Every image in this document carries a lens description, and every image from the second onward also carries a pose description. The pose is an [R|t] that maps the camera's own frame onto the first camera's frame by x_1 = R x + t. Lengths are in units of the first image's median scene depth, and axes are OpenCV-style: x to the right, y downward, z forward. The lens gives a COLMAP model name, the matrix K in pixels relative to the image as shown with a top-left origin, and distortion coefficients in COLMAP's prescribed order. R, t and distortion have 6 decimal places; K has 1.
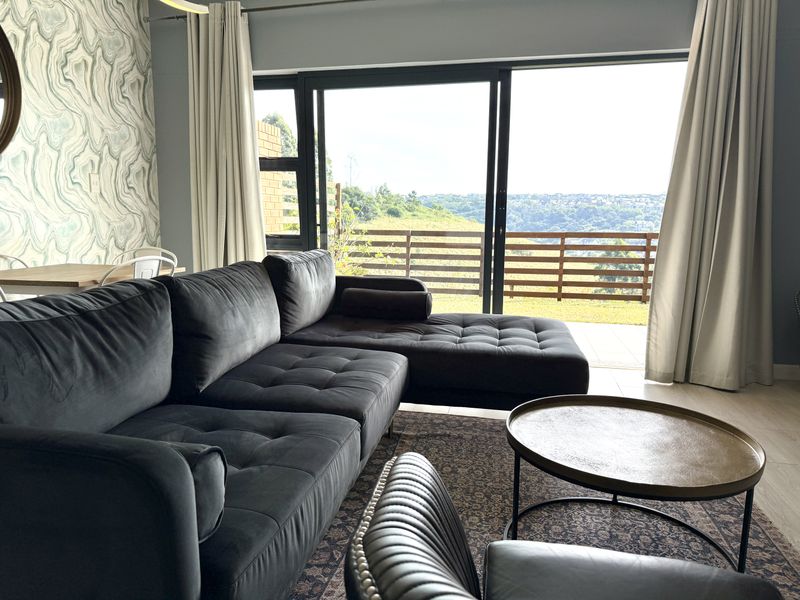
lens RADIAL K [[576.5, 0, 400.0], [0, 576.5, 300.0], [0, 0, 1]] dist [0.005706, -0.065680]
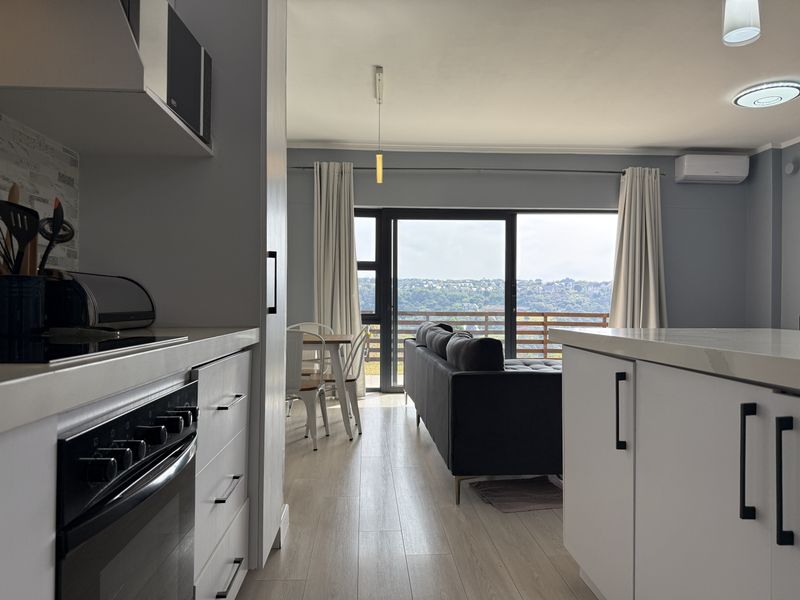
lens RADIAL K [[564.0, 0, 398.1], [0, 564.0, 308.9], [0, 0, 1]] dist [0.052972, -0.063720]
pose [[0.962439, -0.001087, 0.271495, -0.529594], [0.035293, 0.992008, -0.121140, 0.053247], [-0.269193, 0.126172, 0.954786, -0.396193]]
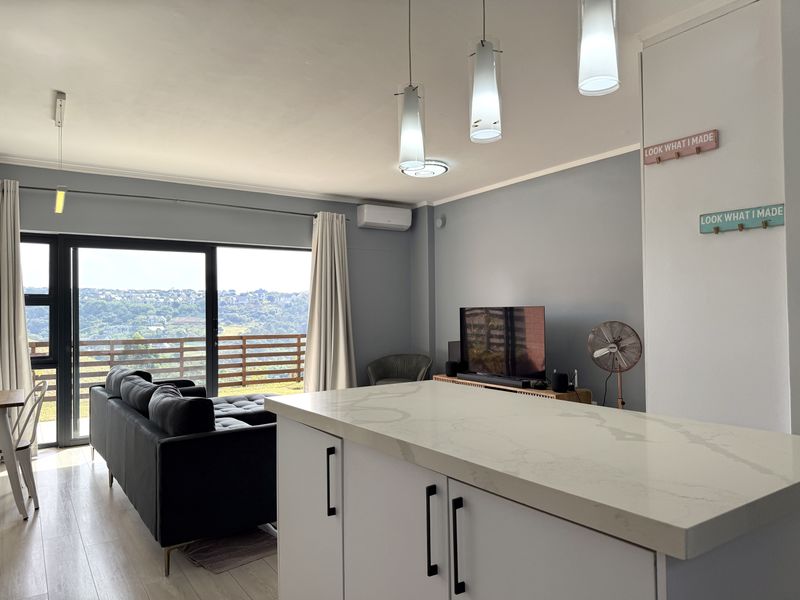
lens RADIAL K [[561.8, 0, 400.0], [0, 561.8, 300.0], [0, 0, 1]] dist [0.048595, -0.073216]
pose [[0.690789, 0.003031, 0.723050, -0.562777], [0.114579, 0.986897, -0.113603, -0.004111], [-0.713920, 0.161322, 0.681391, -0.420495]]
